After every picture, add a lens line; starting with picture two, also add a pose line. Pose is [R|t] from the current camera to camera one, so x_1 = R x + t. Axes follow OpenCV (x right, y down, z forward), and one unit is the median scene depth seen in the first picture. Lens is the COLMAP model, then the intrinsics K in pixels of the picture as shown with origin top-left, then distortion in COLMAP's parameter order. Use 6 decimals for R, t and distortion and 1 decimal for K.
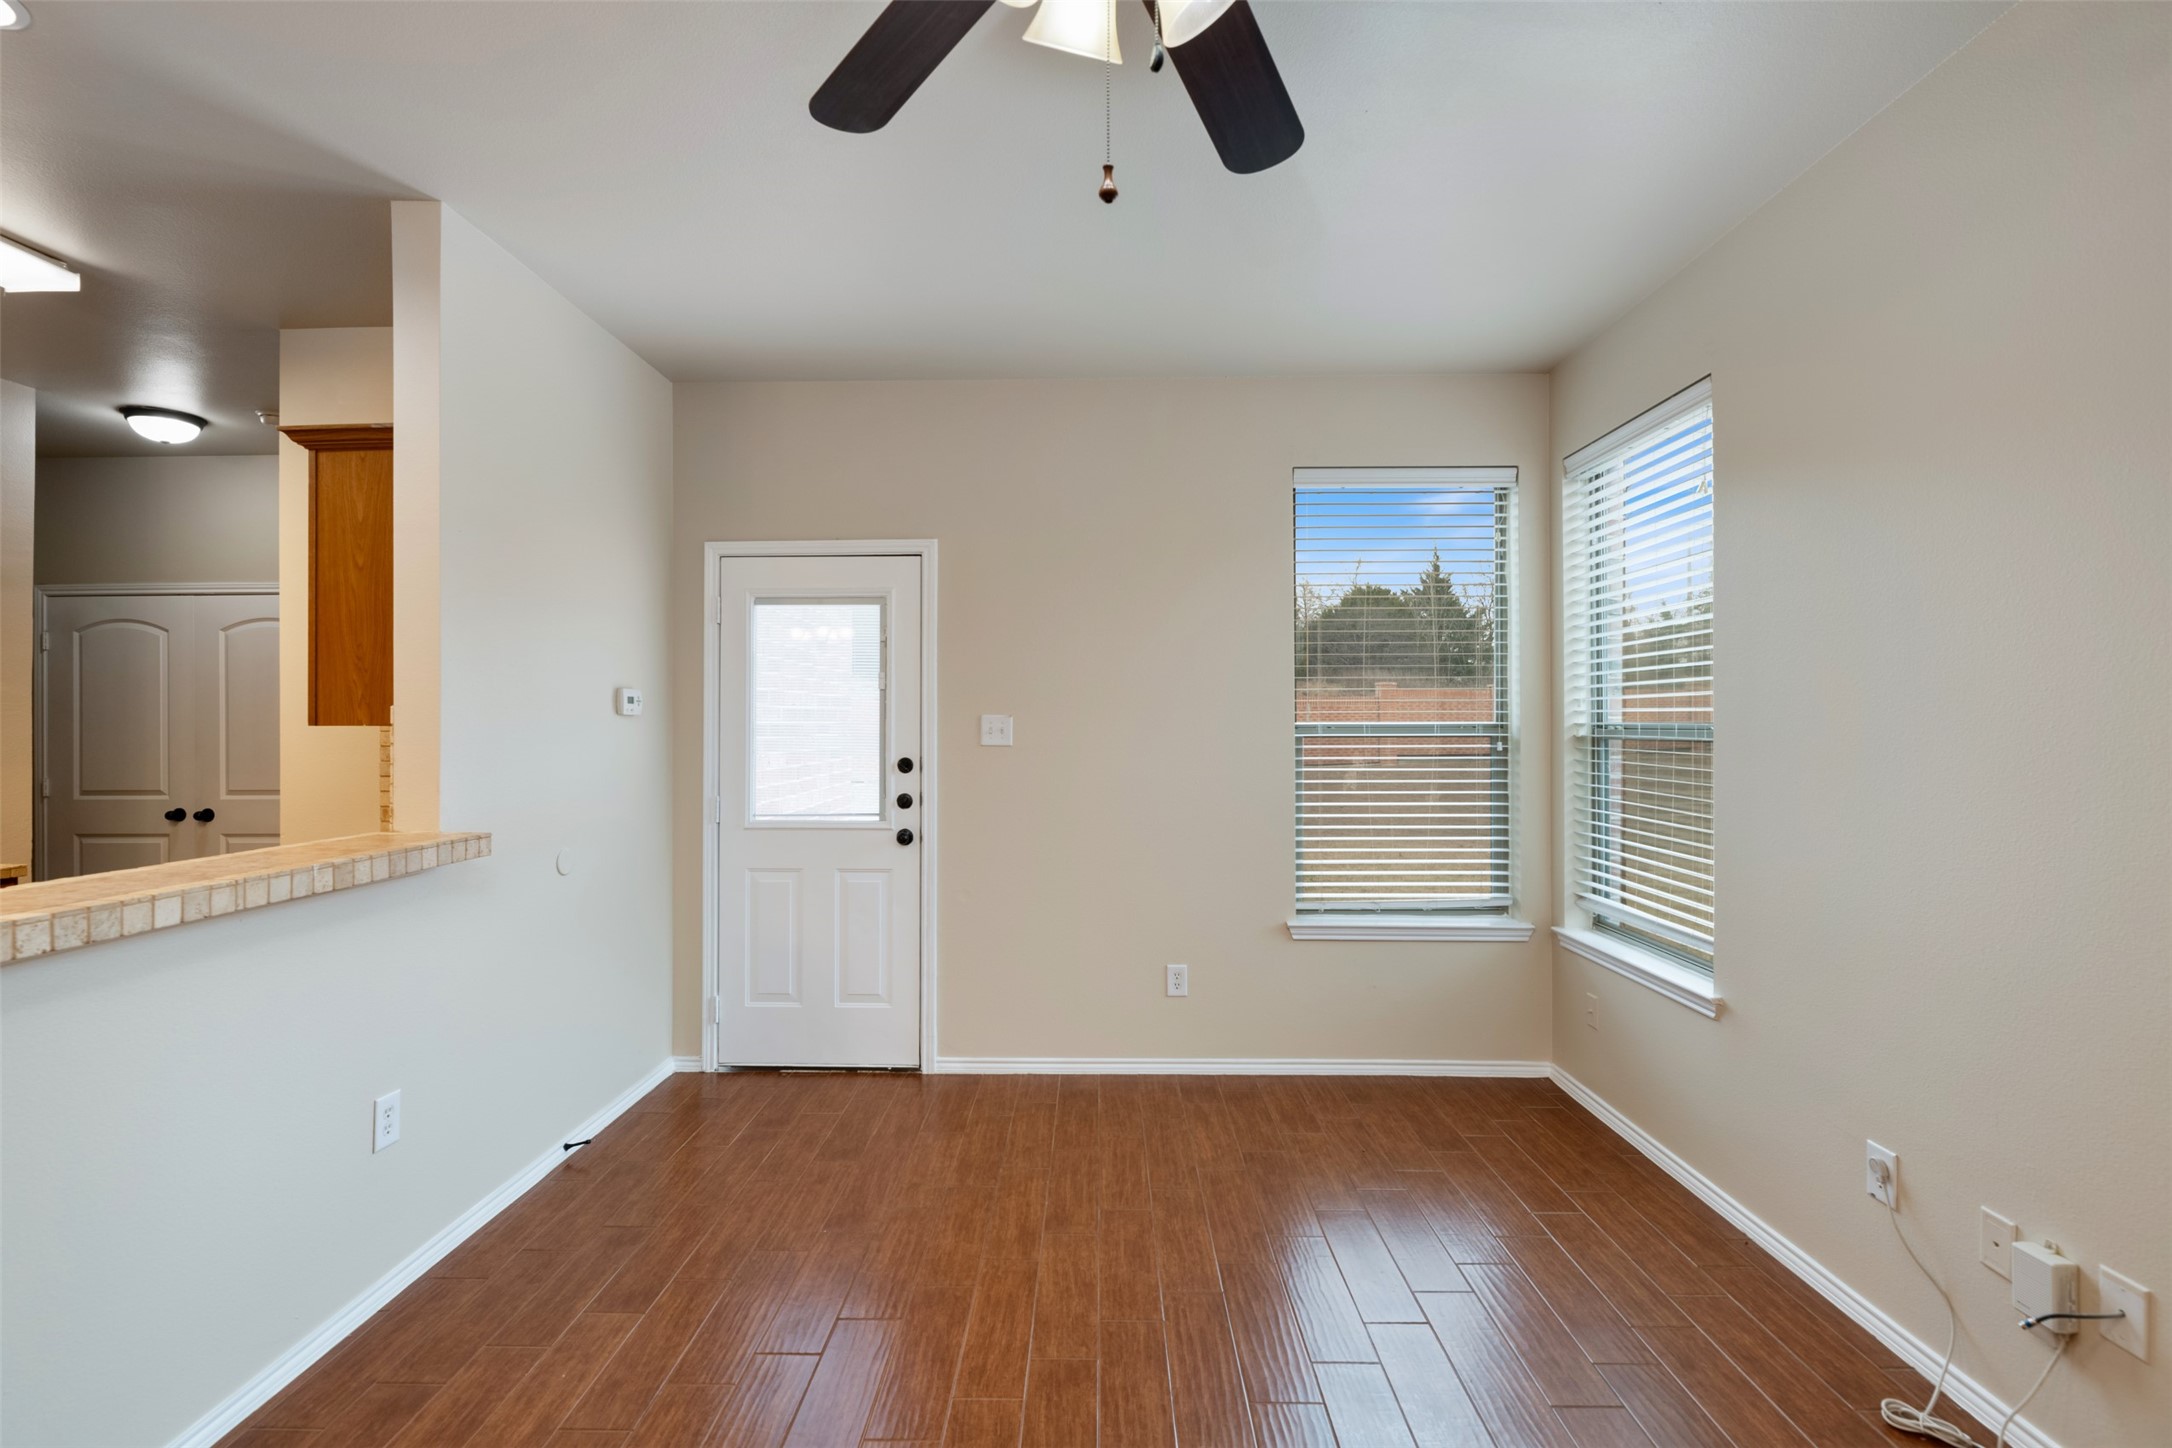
lens RADIAL K [[945.5, 0, 1086.0], [0, 945.5, 724.0], [0, 0, 1]] dist [-0.002291, -0.000842]
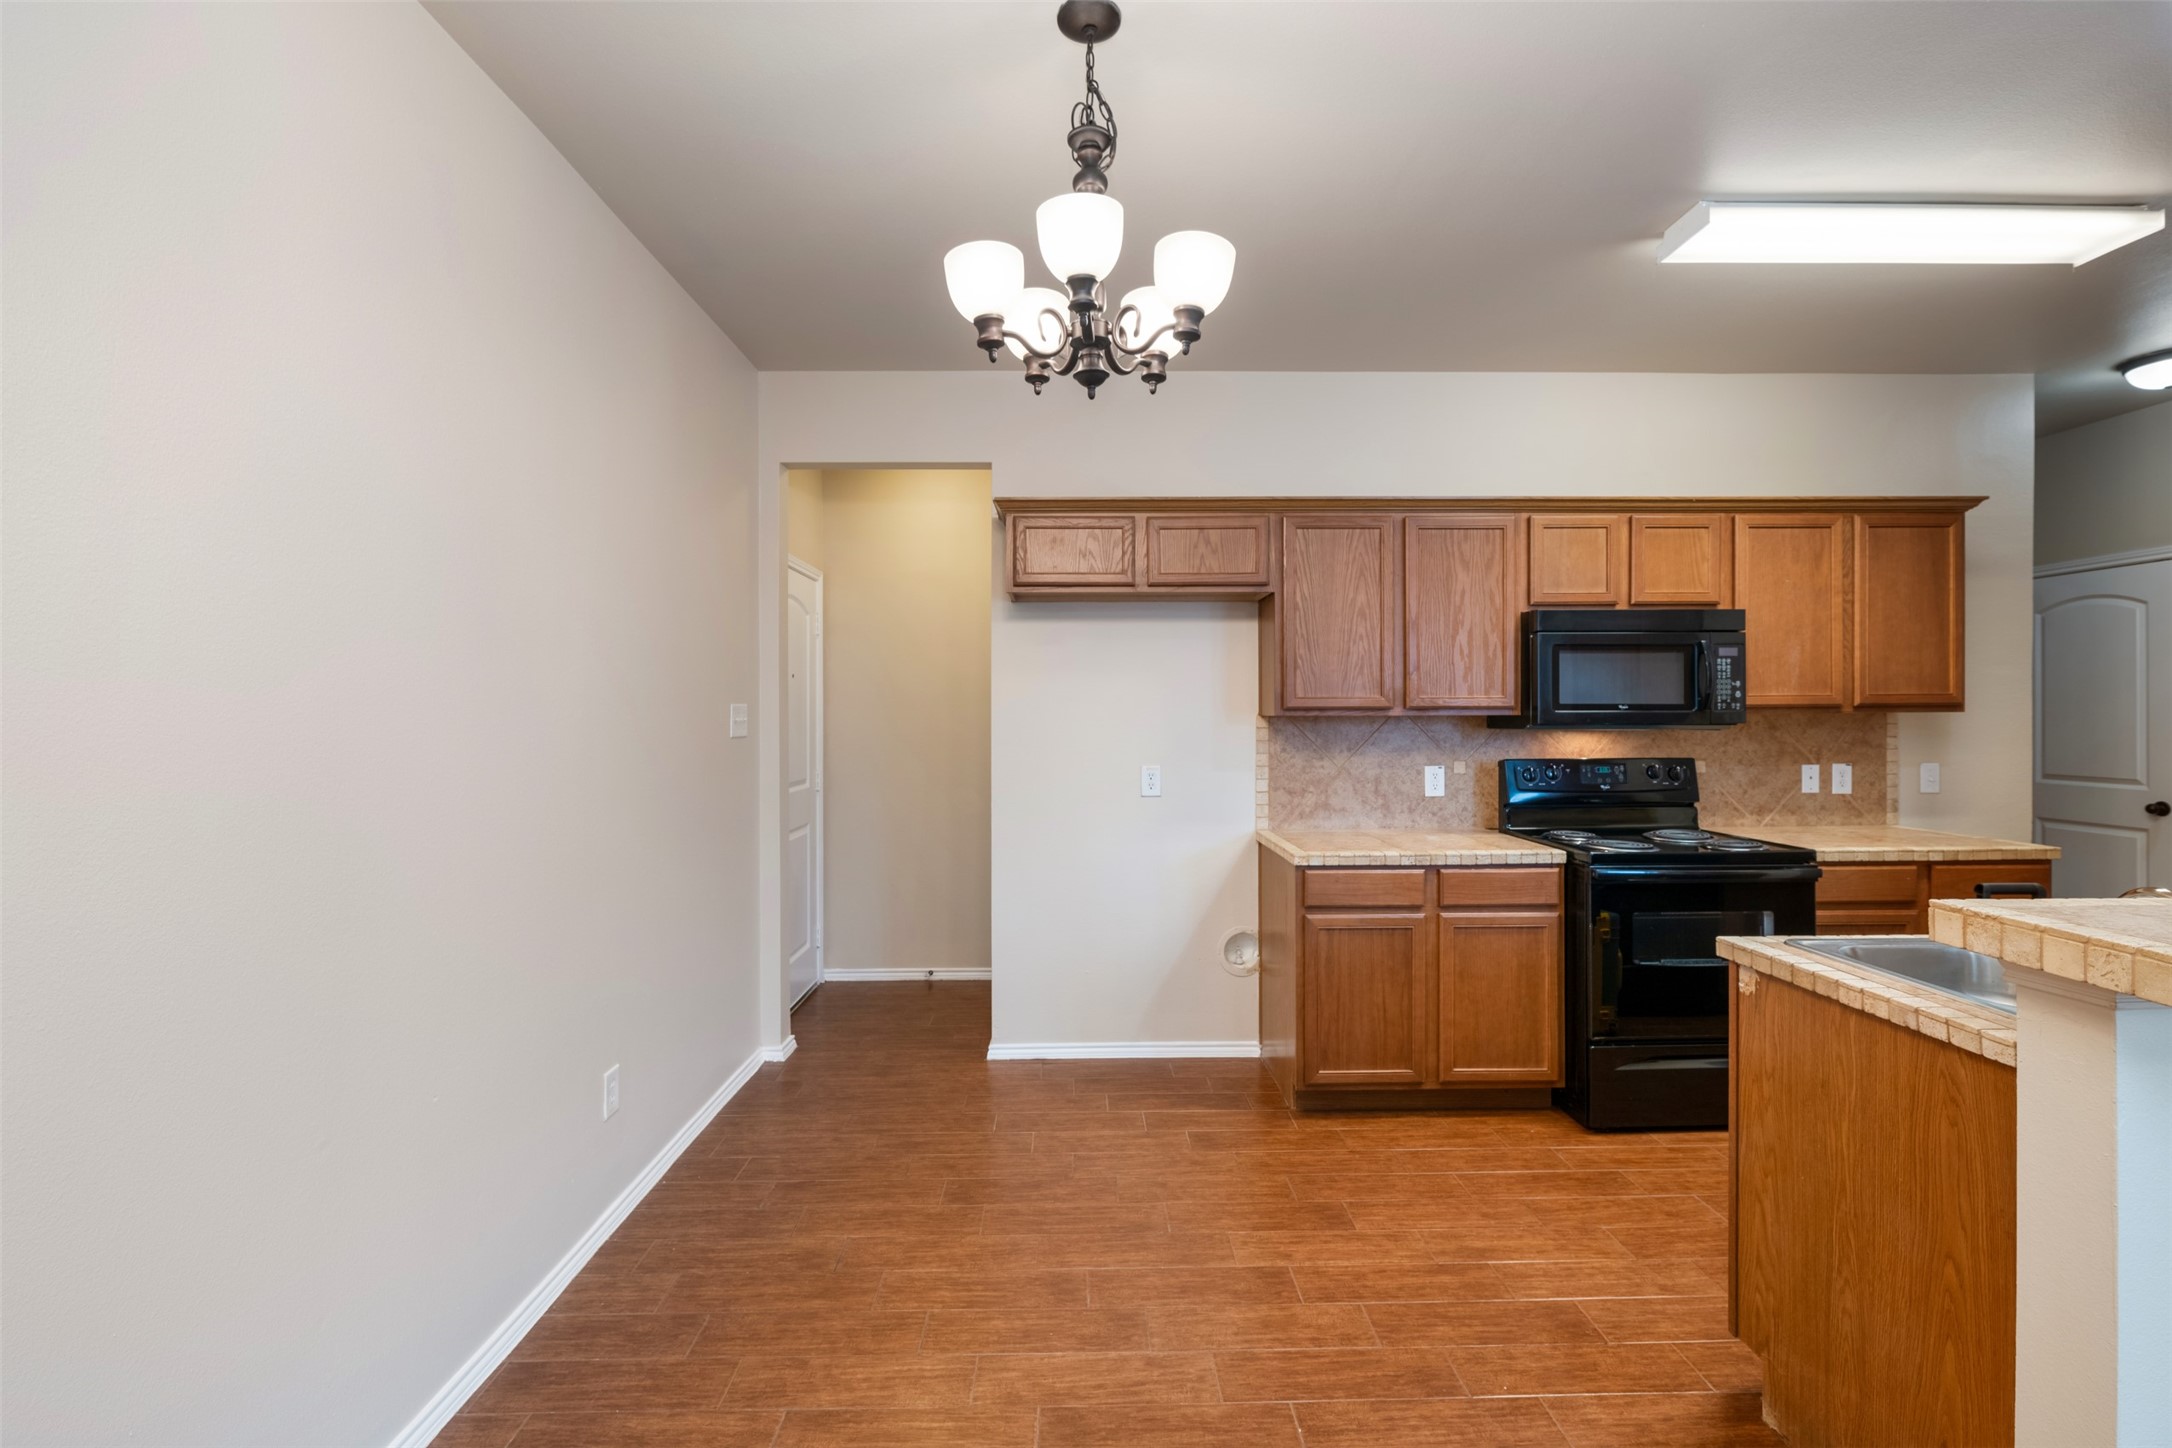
lens RADIAL K [[937.3, 0, 1086.9], [0, 937.3, 712.7], [0, 0, 1]] dist [-0.000343, -0.000459]
pose [[0.040251, 0.004198, -0.999181, -0.158341], [0.001565, 0.999990, 0.004264, 0.000883], [0.999188, -0.001735, 0.040244, -0.055346]]
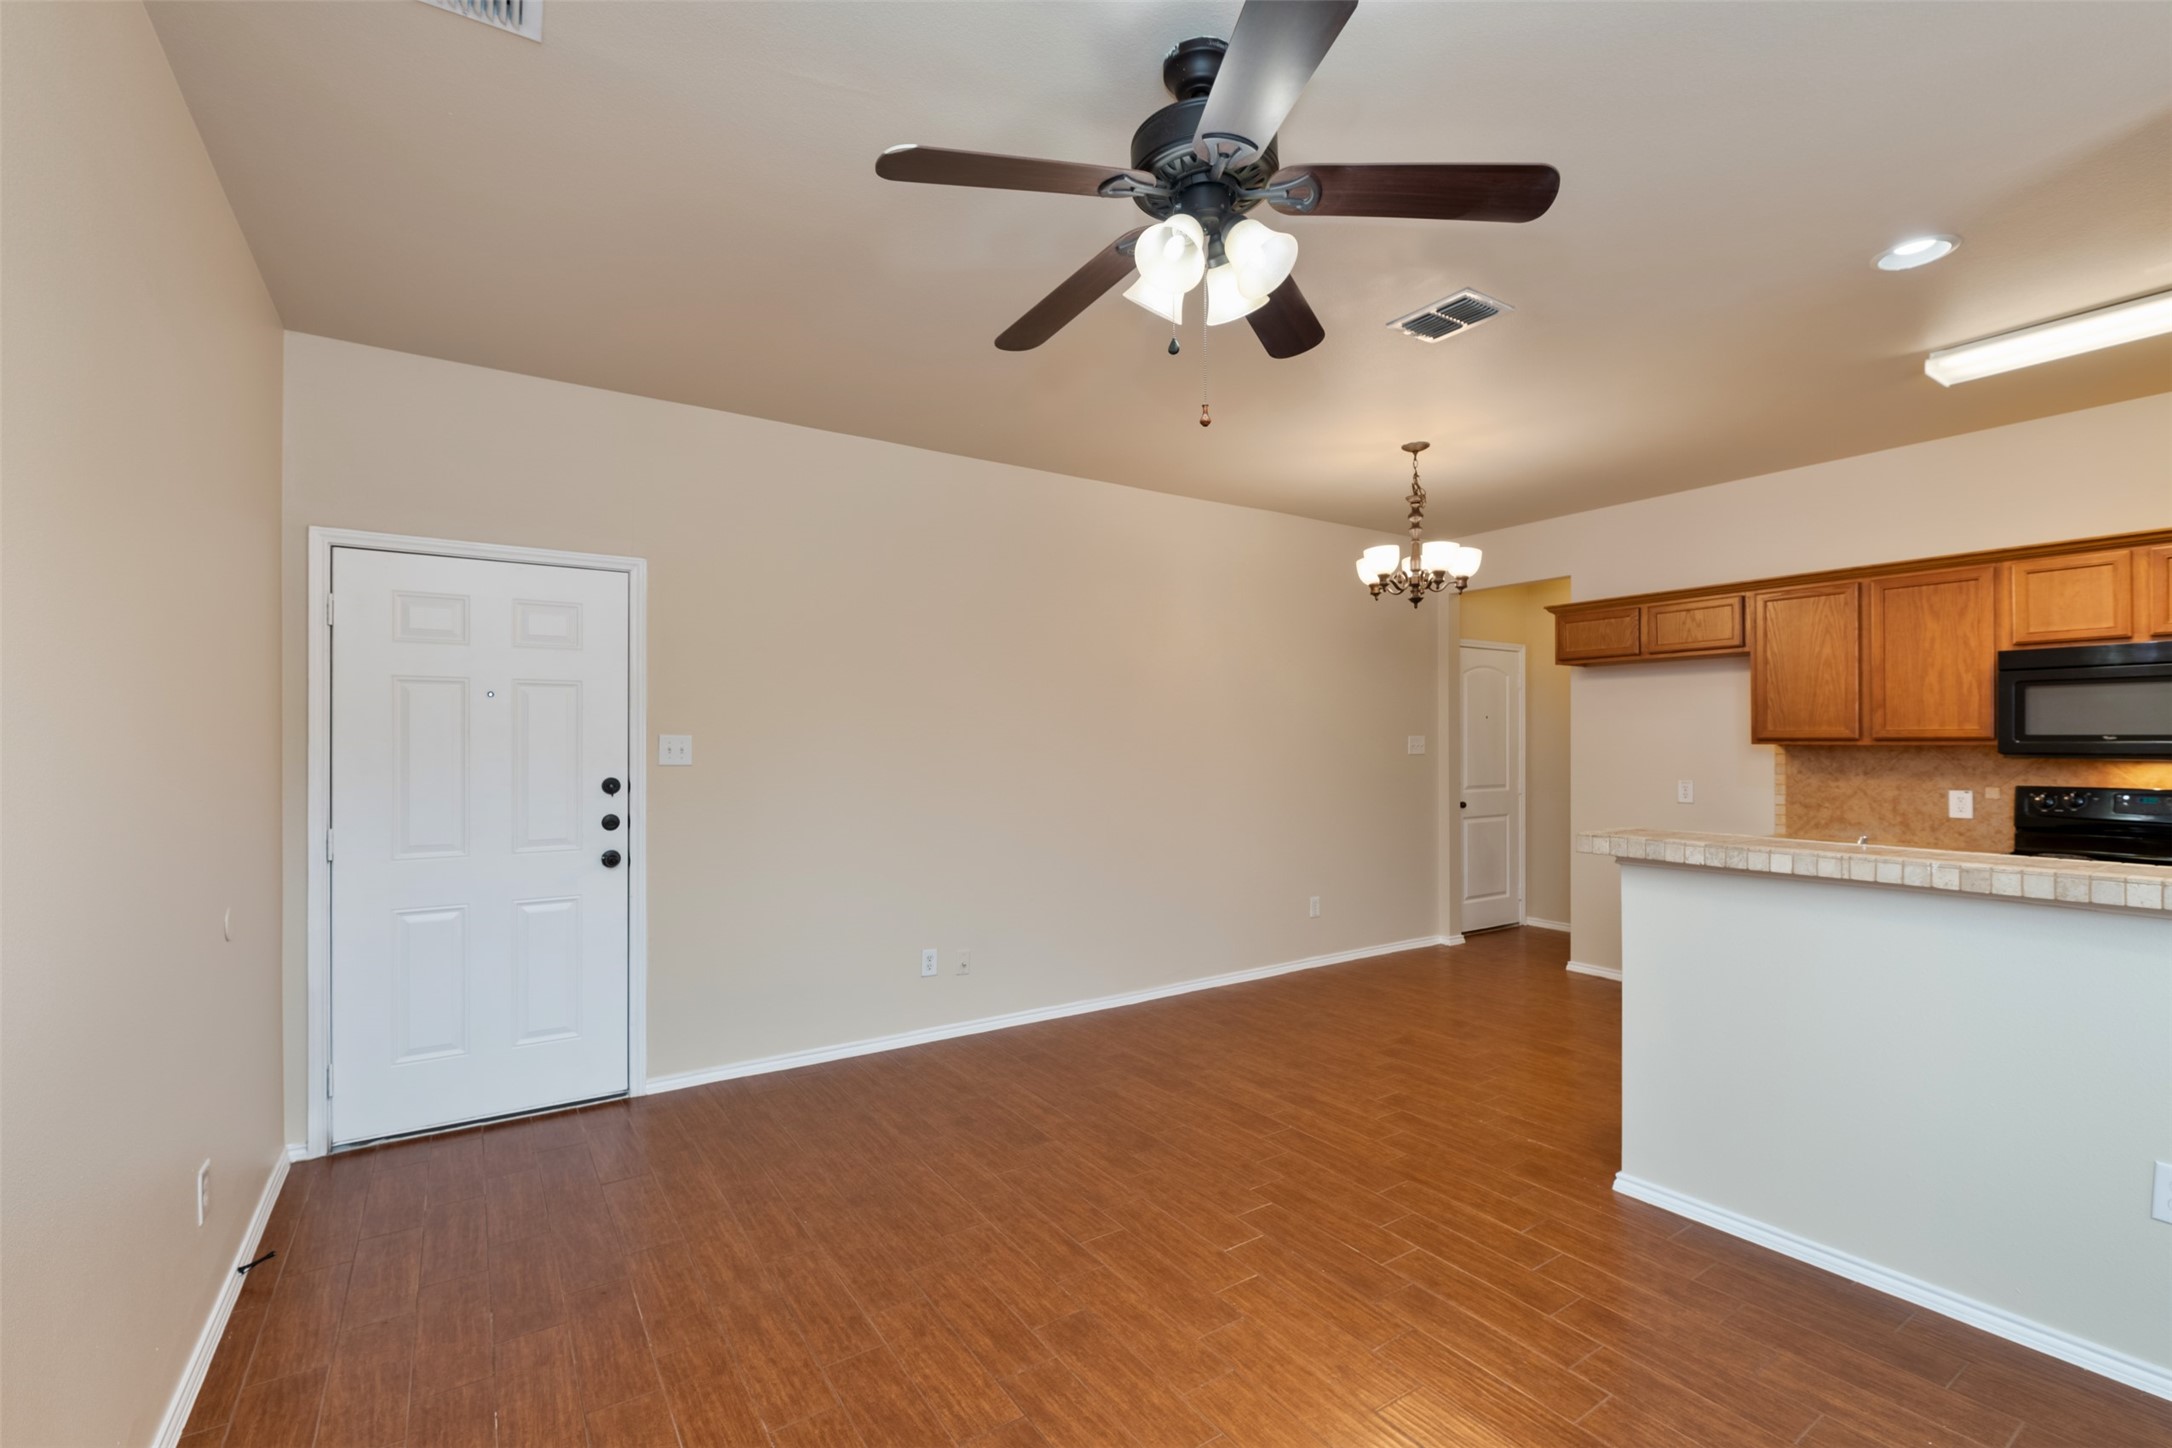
lens RADIAL K [[936.7, 0, 1082.5], [0, 936.7, 735.2], [0, 0, 1]] dist [-0.000663, -0.000284]
pose [[-0.822768, 0.001125, -0.568377, 0.350156], [0.003601, 0.999988, -0.003233, -0.003178], [0.568366, -0.004707, -0.822762, 0.687779]]
